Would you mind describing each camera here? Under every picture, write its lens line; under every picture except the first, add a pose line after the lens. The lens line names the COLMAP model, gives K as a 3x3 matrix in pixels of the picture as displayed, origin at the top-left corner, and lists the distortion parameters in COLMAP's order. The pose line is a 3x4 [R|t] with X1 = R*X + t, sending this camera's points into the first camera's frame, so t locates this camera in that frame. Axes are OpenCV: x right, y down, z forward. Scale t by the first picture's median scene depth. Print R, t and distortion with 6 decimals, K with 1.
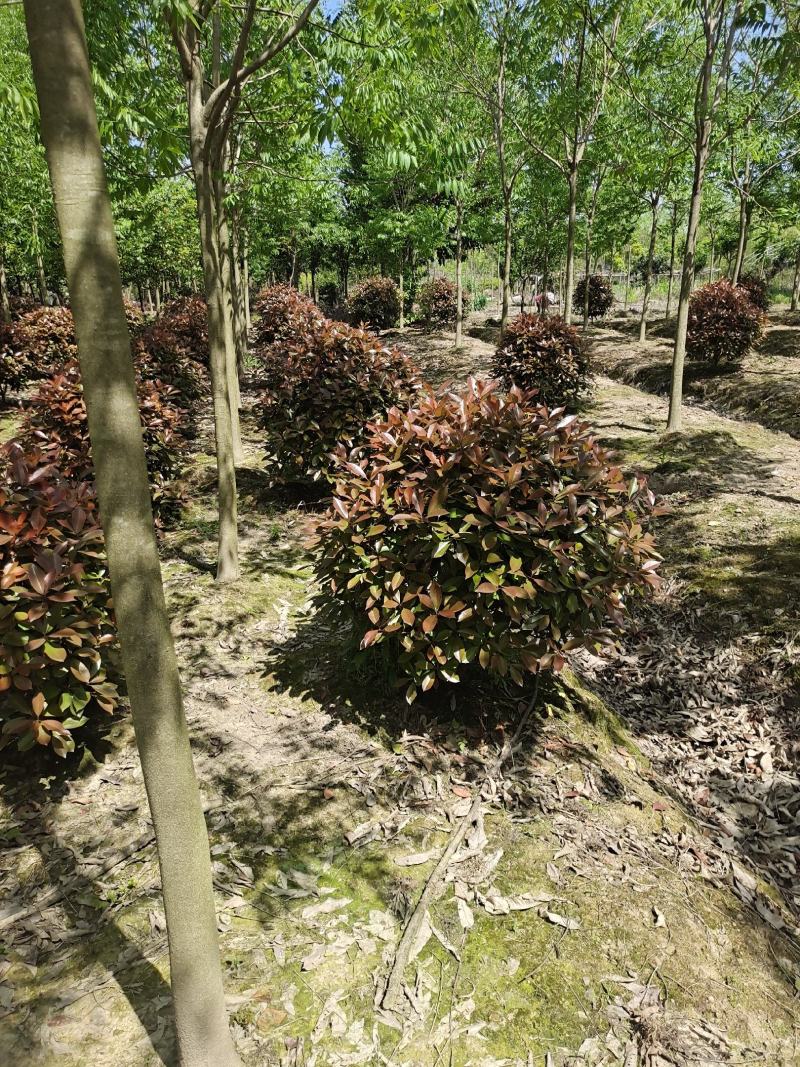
lens RADIAL K [[811.8, 0, 406.7], [0, 811.8, 529.6], [0, 0, 1]] dist [0.055457, -0.036953]
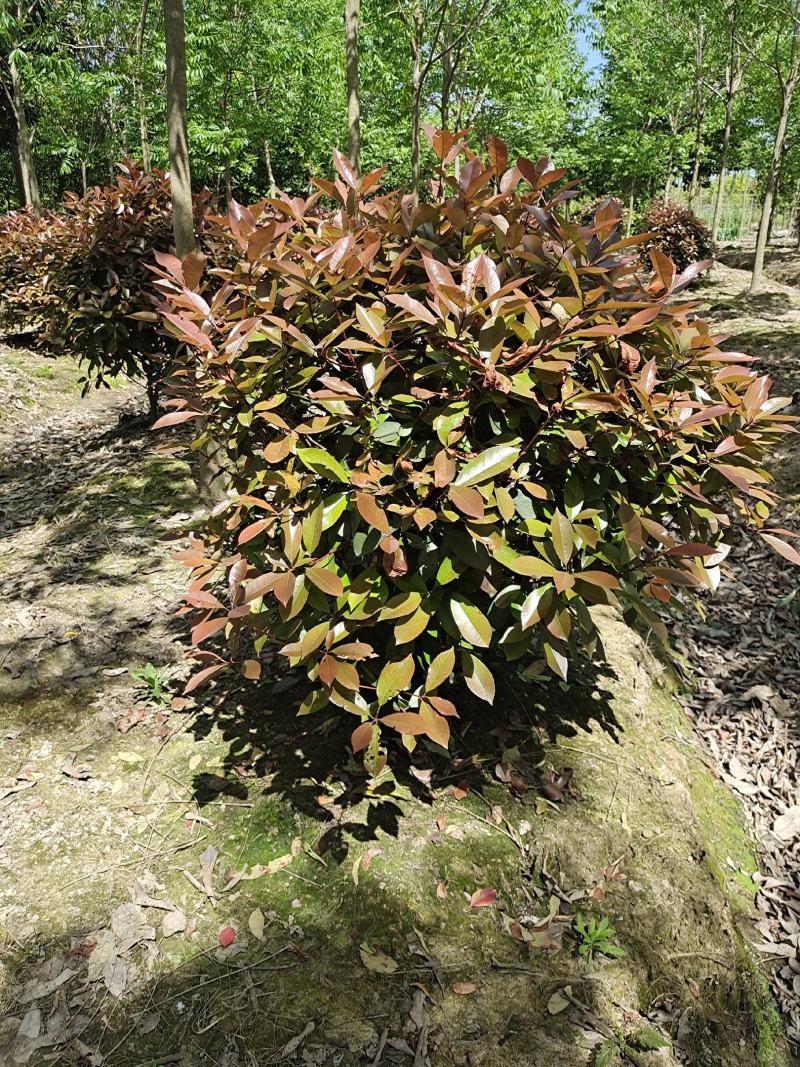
lens RADIAL K [[811.8, 0, 409.7], [0, 811.8, 515.8], [0, 0, 1]] dist [0.055457, -0.036953]
pose [[0.949977, 0.131096, -0.283474, 0.716040], [-0.115844, 0.990798, 0.069994, 0.703198], [0.290041, -0.033654, 0.956422, -1.597820]]
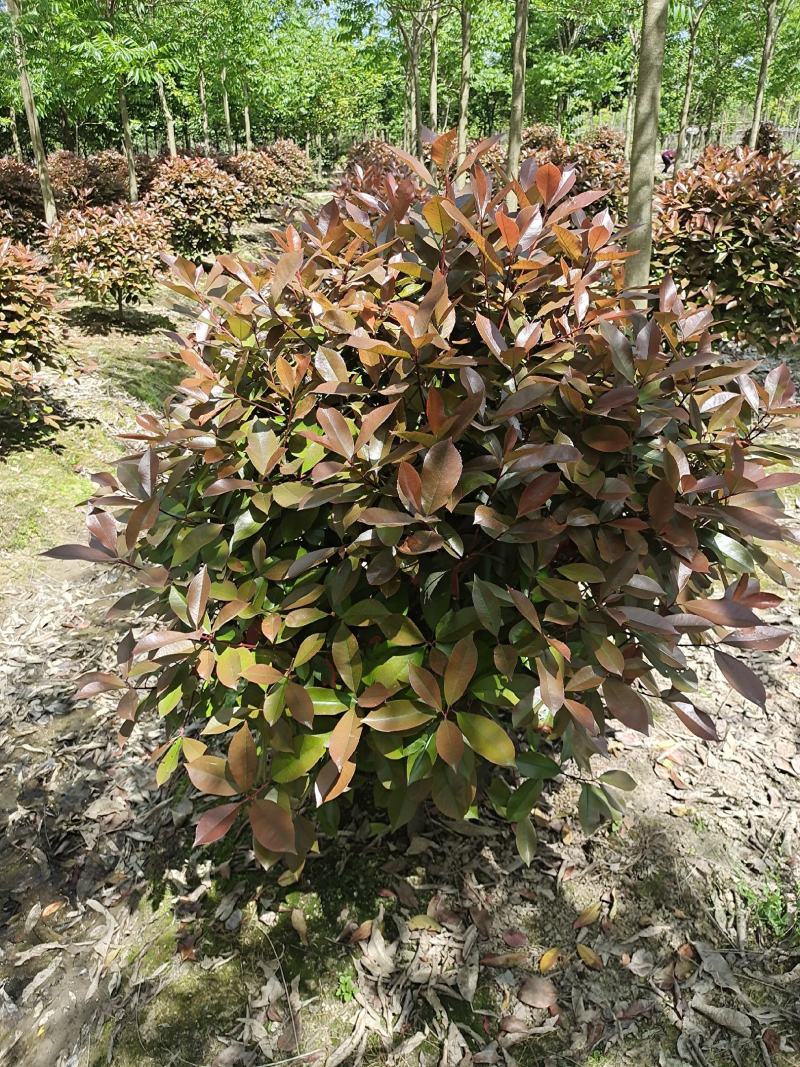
lens RADIAL K [[811.8, 0, 409.3], [0, 811.8, 518.1], [0, 0, 1]] dist [0.055457, -0.036953]
pose [[0.990208, 0.057309, -0.127291, -0.311990], [-0.039879, 0.989977, 0.135482, 0.323544], [0.133779, -0.129079, 0.982569, -0.639615]]
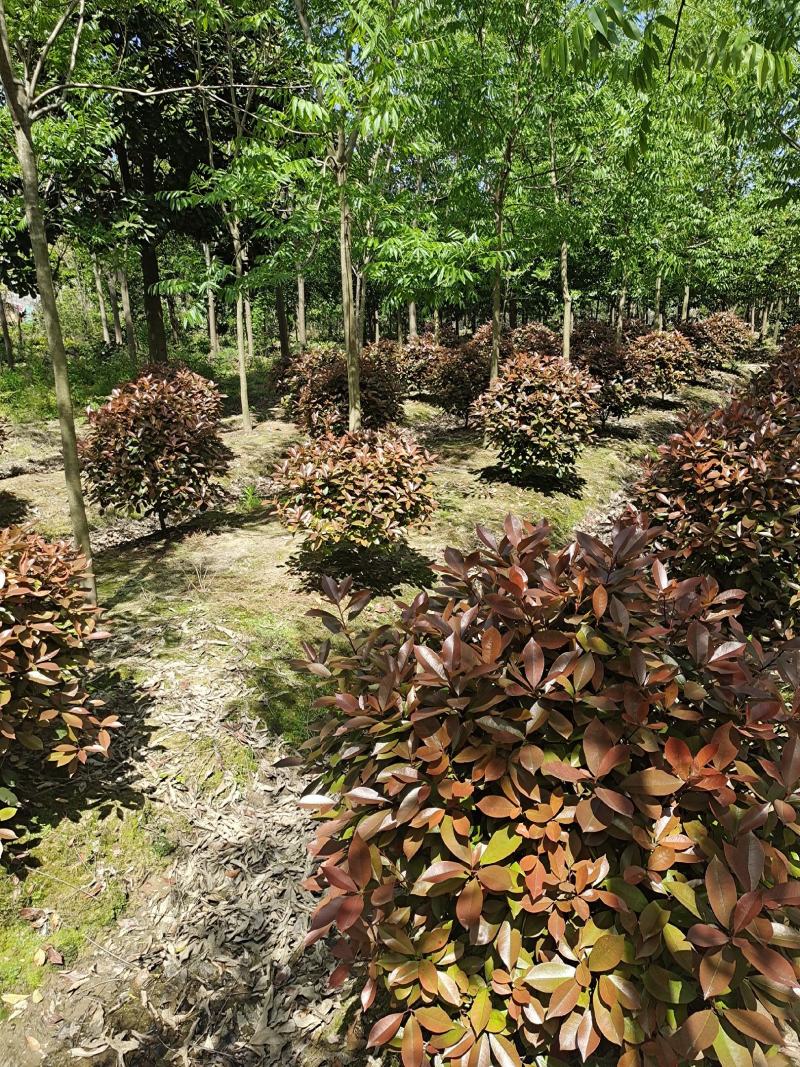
lens RADIAL K [[811.8, 0, 407.2], [0, 811.8, 537.6], [0, 0, 1]] dist [0.055457, -0.036953]
pose [[0.782999, 0.174684, -0.596991, -0.313619], [-0.182123, 0.982079, 0.048495, -0.142256], [0.594763, 0.070755, 0.800781, 0.420131]]
